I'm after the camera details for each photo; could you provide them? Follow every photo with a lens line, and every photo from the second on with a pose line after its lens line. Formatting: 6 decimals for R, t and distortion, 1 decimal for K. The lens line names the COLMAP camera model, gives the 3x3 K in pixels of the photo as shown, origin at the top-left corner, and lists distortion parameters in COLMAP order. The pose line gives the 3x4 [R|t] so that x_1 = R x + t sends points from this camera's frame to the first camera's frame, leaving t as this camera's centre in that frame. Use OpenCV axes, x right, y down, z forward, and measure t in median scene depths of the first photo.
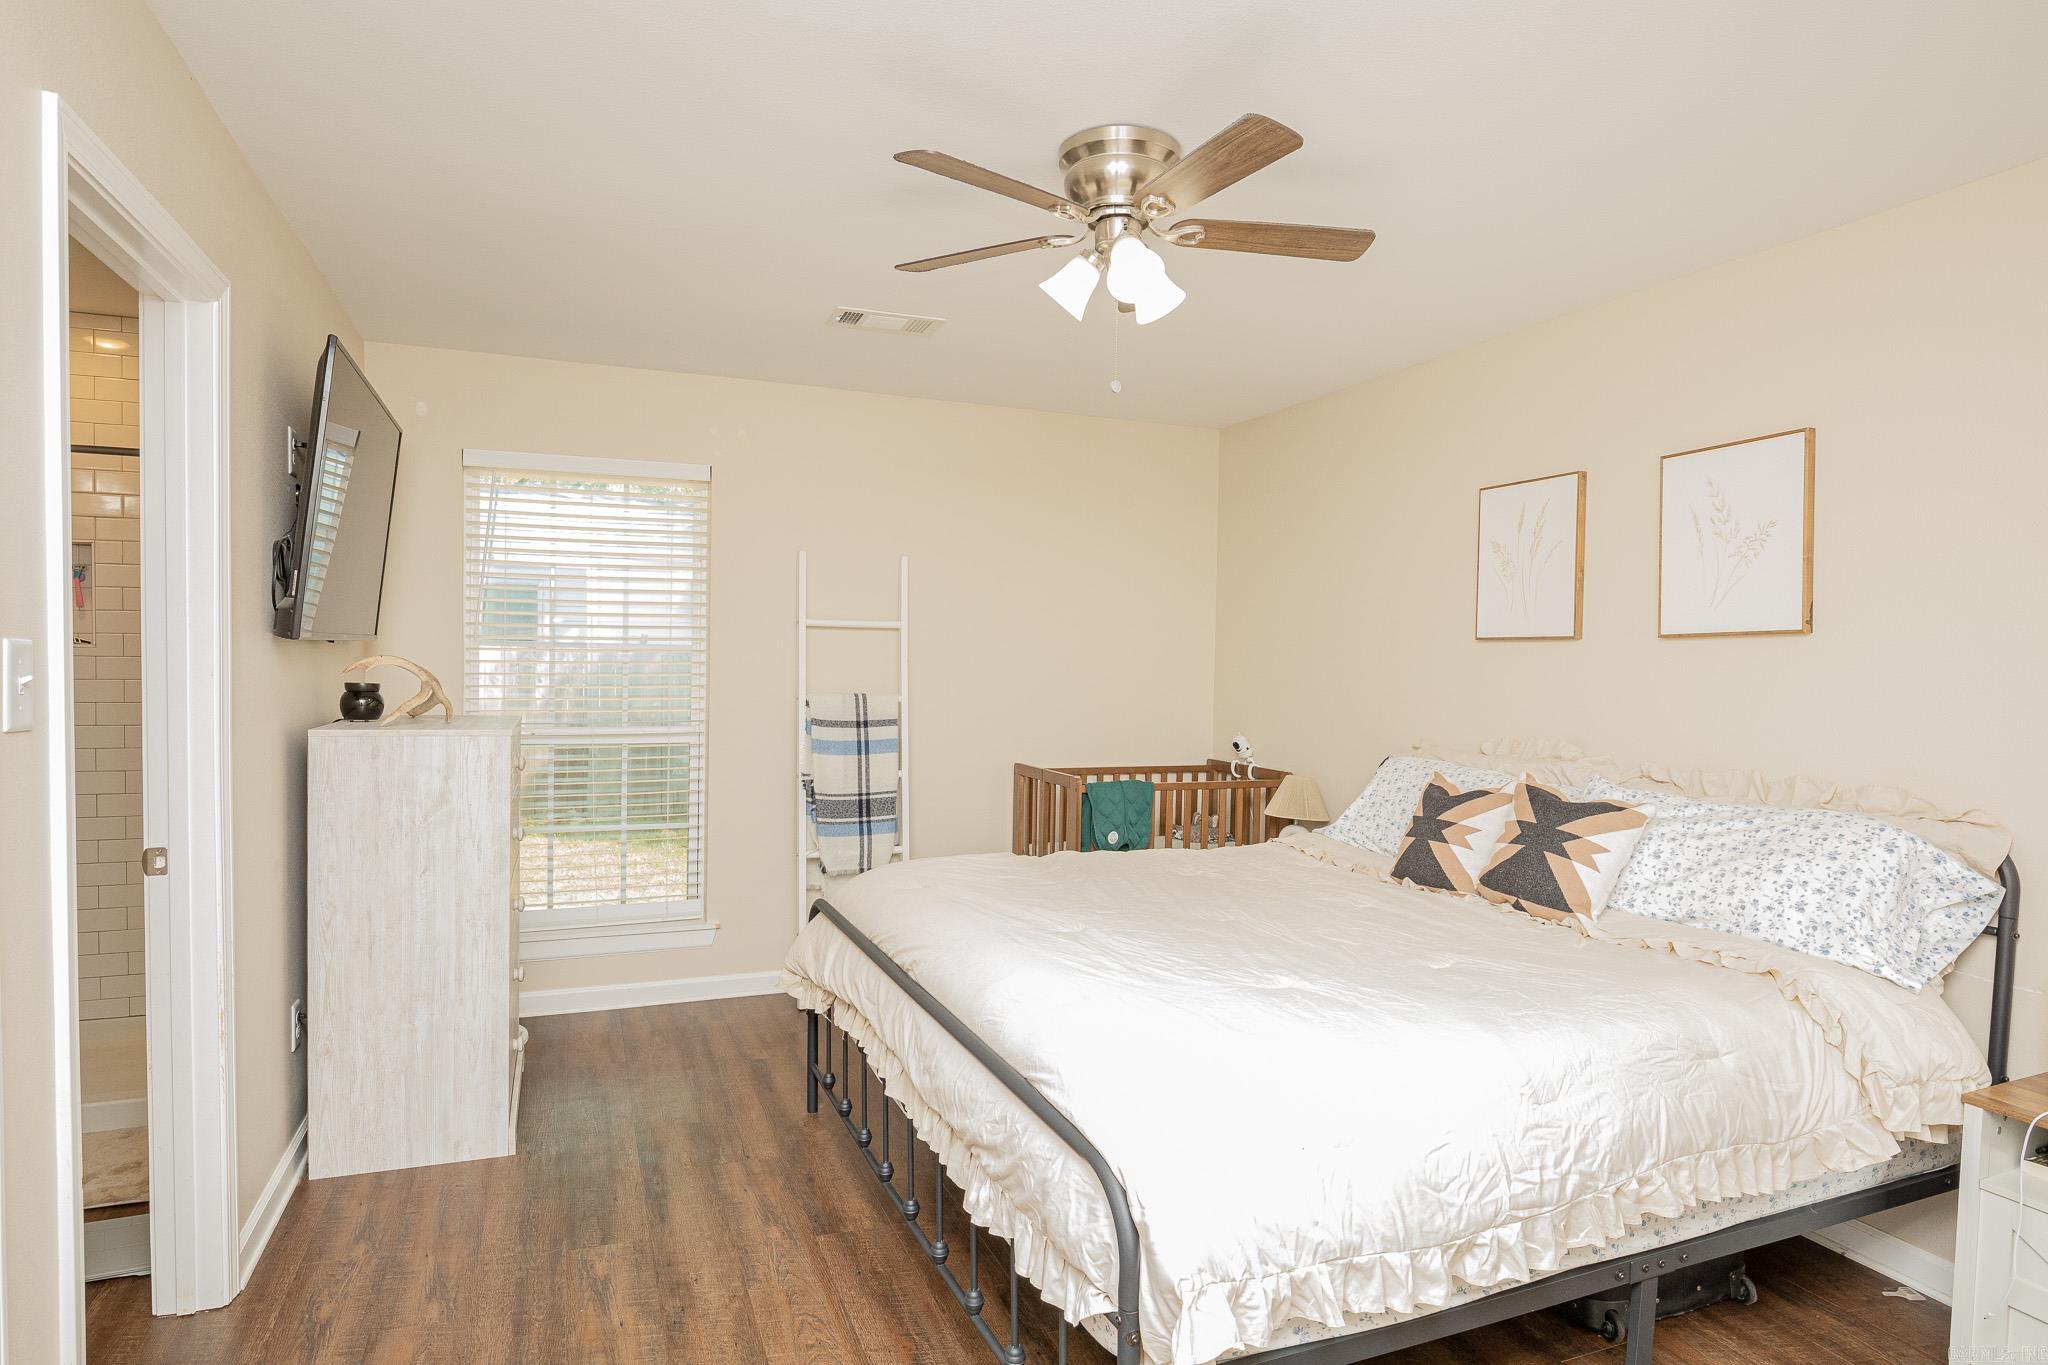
lens RADIAL K [[1120.8, 0, 1012.5], [0, 1120.8, 690.9], [0, 0, 1]] dist [-0.002397, -0.000654]
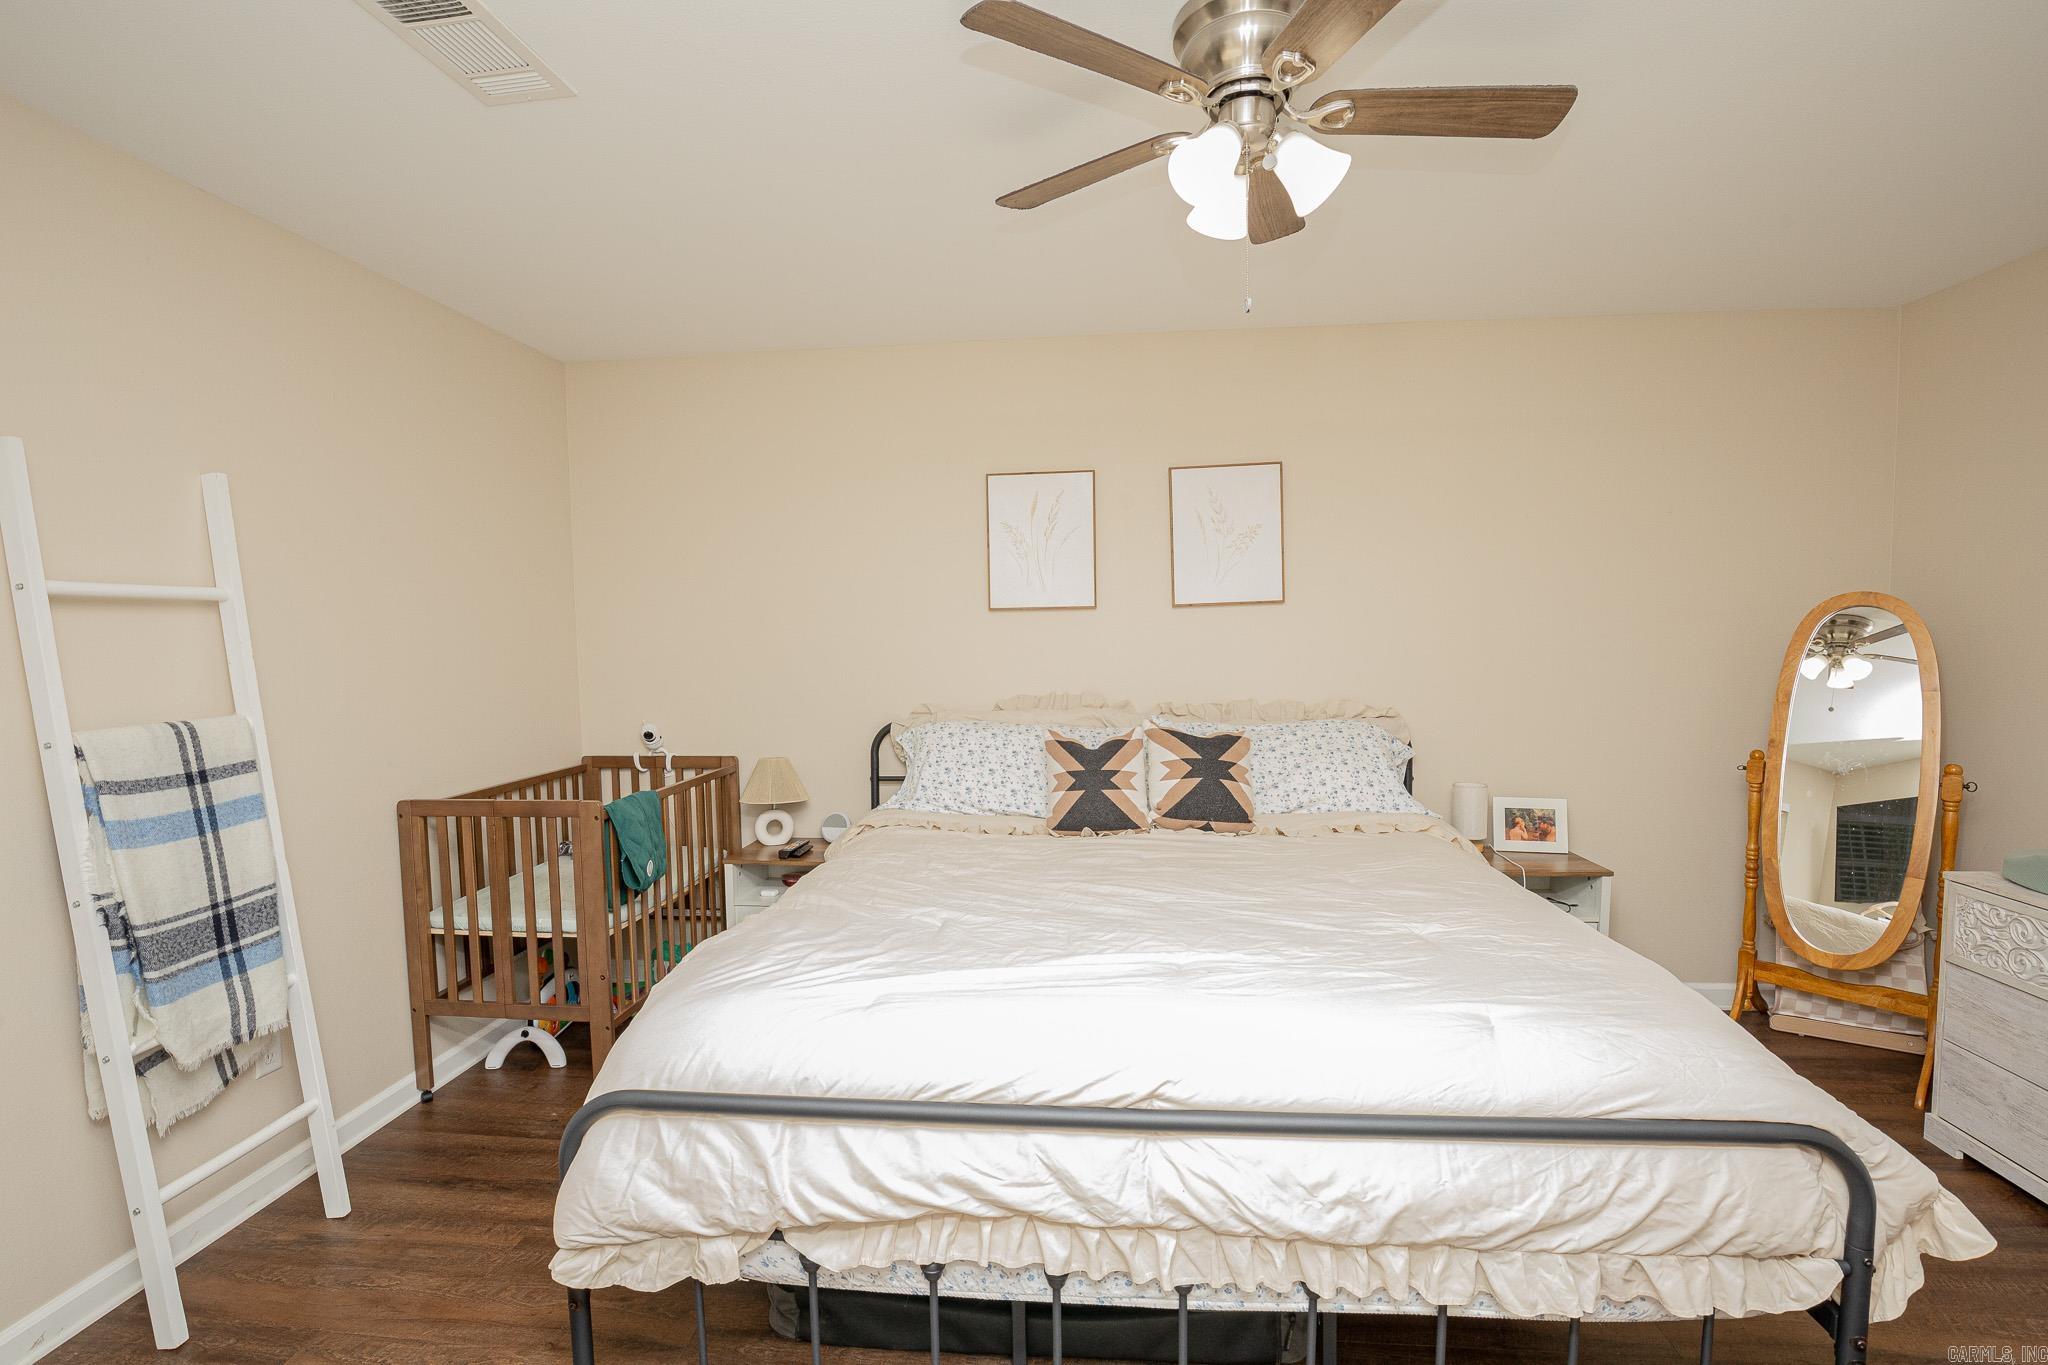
lens RADIAL K [[939.8, 0, 1017.4], [0, 939.8, 694.0], [0, 0, 1]] dist [-0.033388, 0.007898]
pose [[0.471585, -0.084905, 0.877724, -0.339046], [0.050744, 0.996317, 0.069113, -0.021522], [-0.880359, 0.011946, 0.474157, 0.448394]]
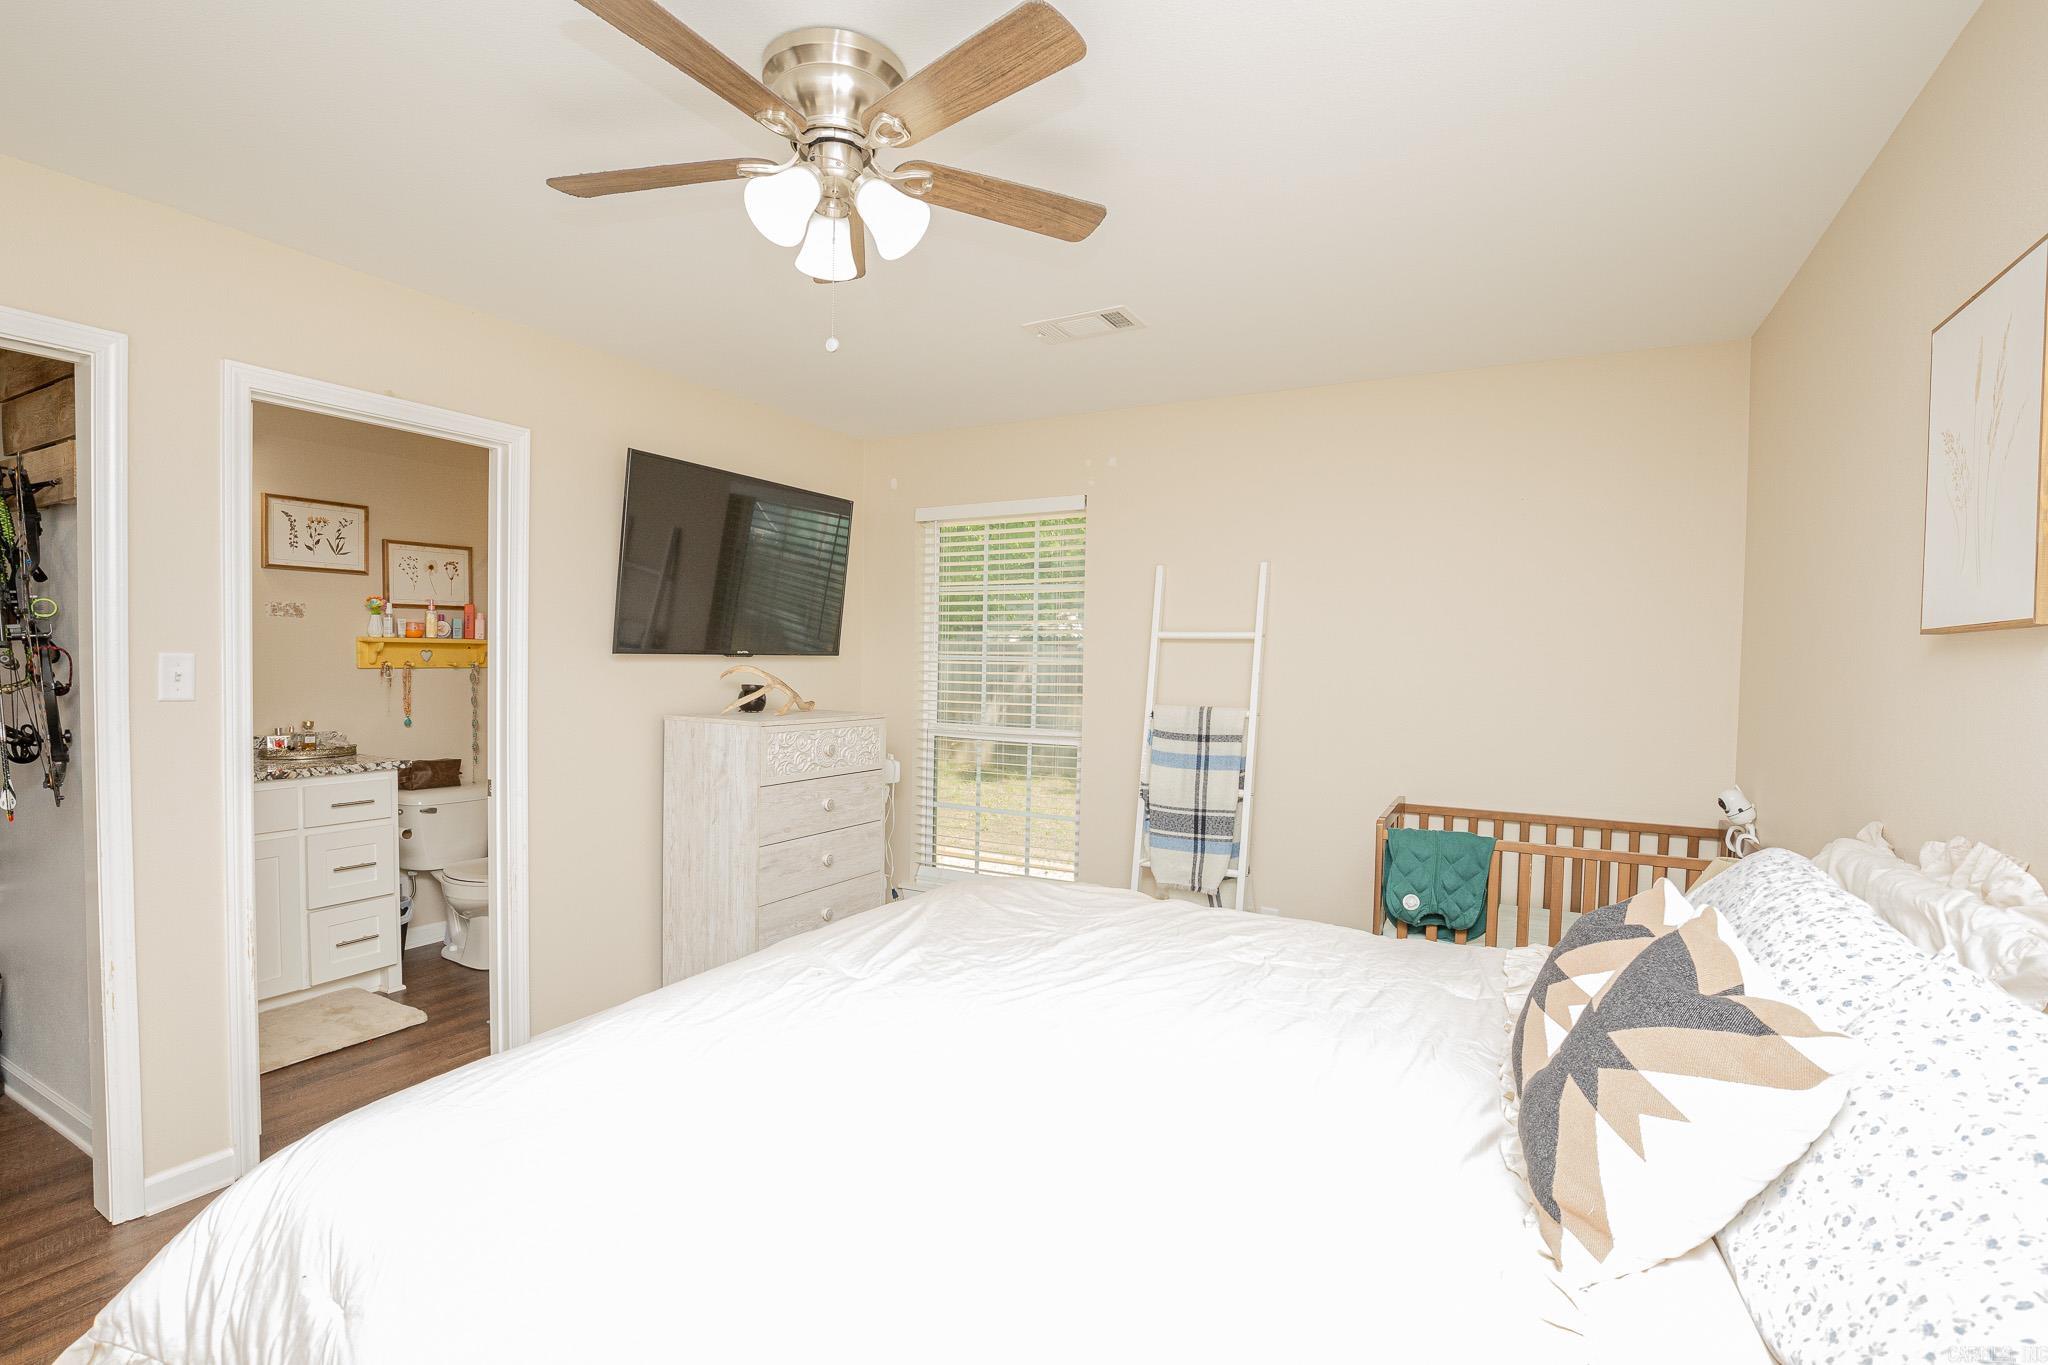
lens RADIAL K [[939.8, 0, 1017.4], [0, 939.8, 694.0], [0, 0, 1]] dist [-0.033388, 0.007898]
pose [[0.639772, 0.022195, -0.768244, 0.394172], [-0.029536, 0.999555, 0.004280, -0.007588], [0.767997, 0.019953, 0.640143, 0.359541]]
